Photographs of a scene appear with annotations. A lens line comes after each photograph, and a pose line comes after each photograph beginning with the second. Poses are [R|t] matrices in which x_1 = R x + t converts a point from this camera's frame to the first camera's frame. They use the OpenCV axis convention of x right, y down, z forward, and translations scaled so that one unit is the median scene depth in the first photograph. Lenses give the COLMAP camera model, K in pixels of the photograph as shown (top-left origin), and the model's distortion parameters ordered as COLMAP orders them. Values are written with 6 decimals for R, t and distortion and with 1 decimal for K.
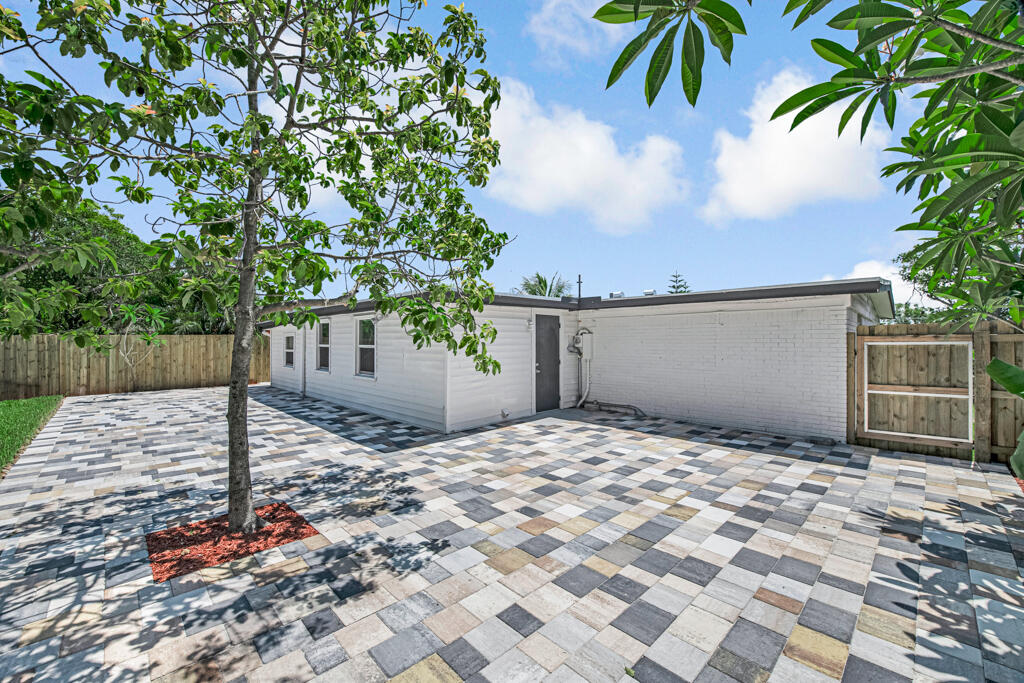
lens RADIAL K [[409.3, 0, 512.0], [0, 409.3, 341.5], [0, 0, 1]] dist [-0.027562, 0.000087]
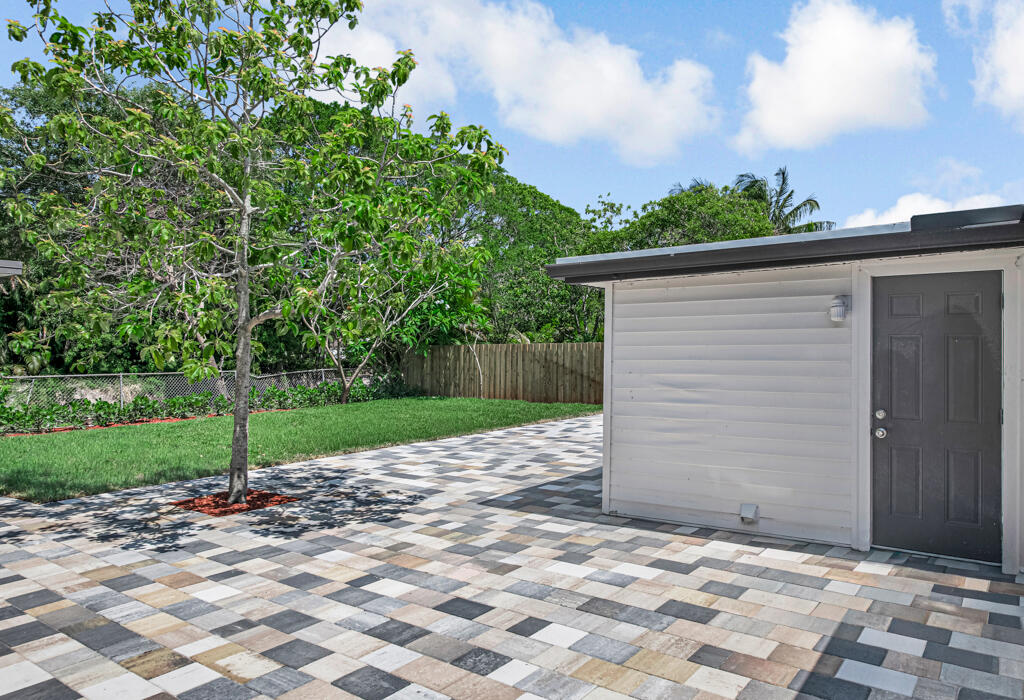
lens RADIAL K [[700.1, 0, 532.8], [0, 700.1, 347.3], [0, 0, 1]] dist [-0.001802, -0.001842]
pose [[0.186185, 0.002583, -0.982511, 1.394478], [-0.002854, 0.999994, 0.002088, -0.016383], [0.982511, 0.002415, 0.186191, 1.271288]]
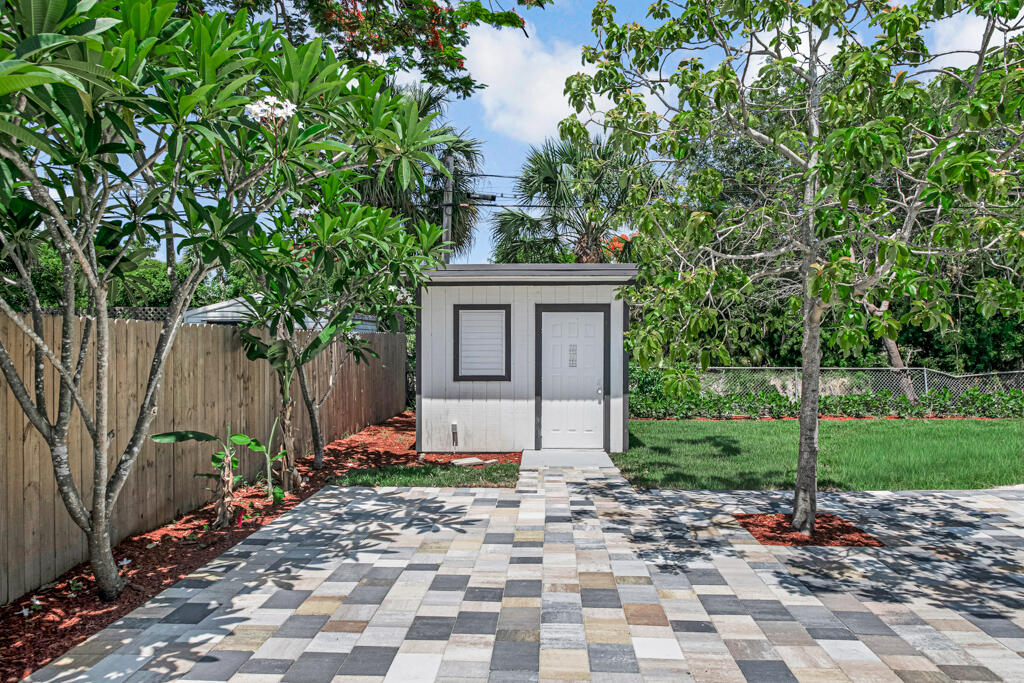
lens RADIAL K [[691.9, 0, 512.0], [0, 691.9, 341.5], [0, 0, 1]] dist [-0.004126, -0.000322]
pose [[-0.733989, 0.002563, -0.679156, 0.914417], [-0.000528, 0.999990, 0.004344, -0.015864], [0.679161, 0.003547, -0.733981, 1.518584]]
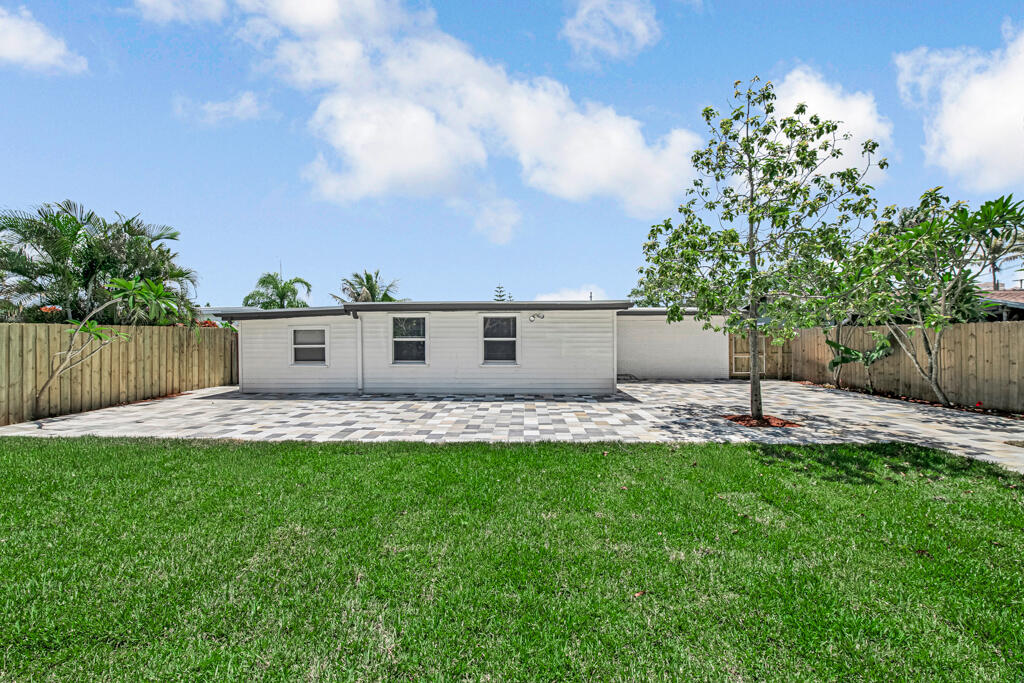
lens RADIAL K [[409.3, 0, 512.0], [0, 409.3, 341.5], [0, 0, 1]] dist [-0.027562, 0.000087]
pose [[0.714640, -0.004498, 0.699478, -2.660557], [0.002499, 0.999989, 0.003878, 0.033254], [-0.699488, -0.001023, 0.714644, 0.304056]]
